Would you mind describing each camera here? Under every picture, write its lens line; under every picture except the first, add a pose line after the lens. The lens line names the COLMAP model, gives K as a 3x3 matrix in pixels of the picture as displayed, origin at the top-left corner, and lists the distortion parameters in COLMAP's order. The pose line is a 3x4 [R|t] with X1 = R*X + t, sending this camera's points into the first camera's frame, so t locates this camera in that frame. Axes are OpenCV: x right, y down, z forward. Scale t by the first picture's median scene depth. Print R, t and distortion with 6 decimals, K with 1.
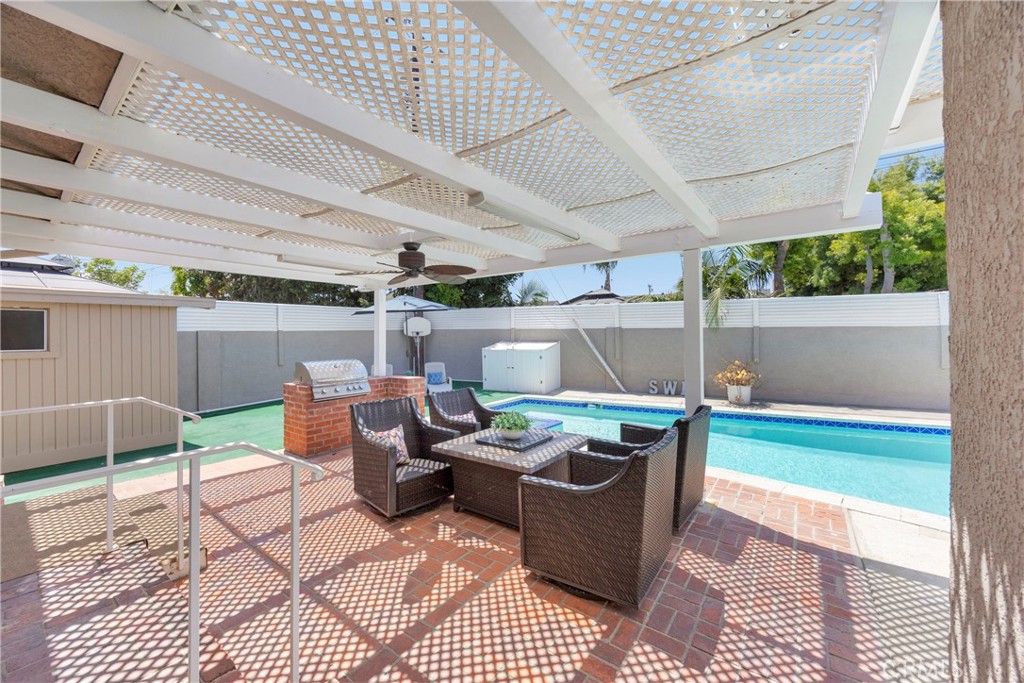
lens RADIAL K [[398.4, 0, 514.6], [0, 398.4, 331.1], [0, 0, 1]] dist [-0.001470, -0.000115]
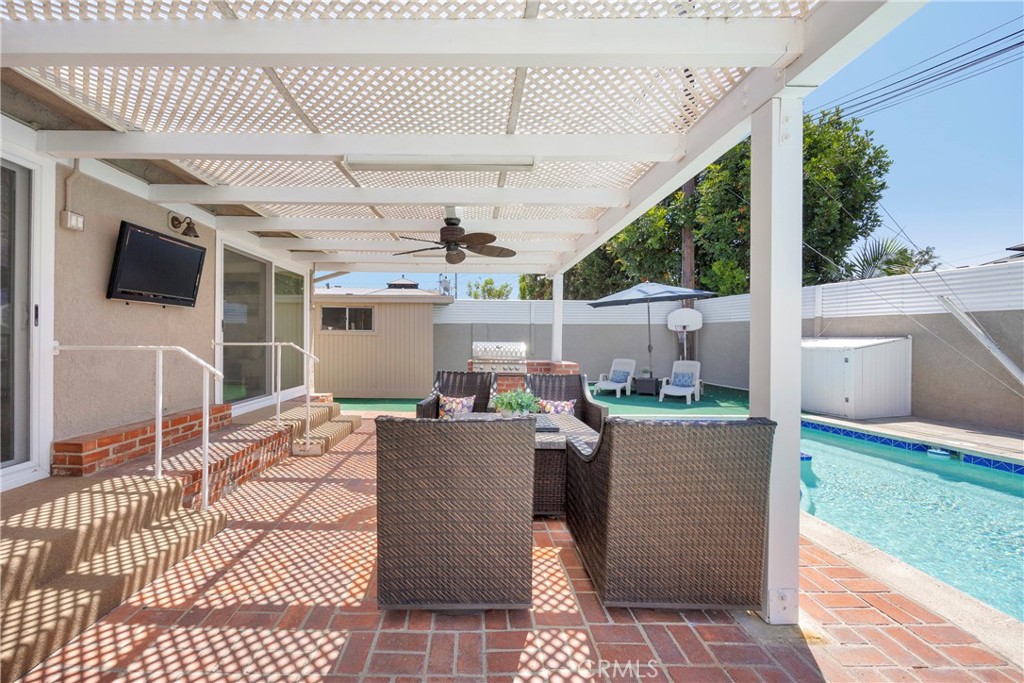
lens RADIAL K [[427.0, 0, 510.0], [0, 427.0, 344.2], [0, 0, 1]] dist [-0.004498, -0.000077]
pose [[0.578845, 0.010402, -0.815371, 0.468332], [-0.006828, 0.999945, 0.007910, 0.061106], [0.815409, 0.000989, 0.578885, 0.286826]]
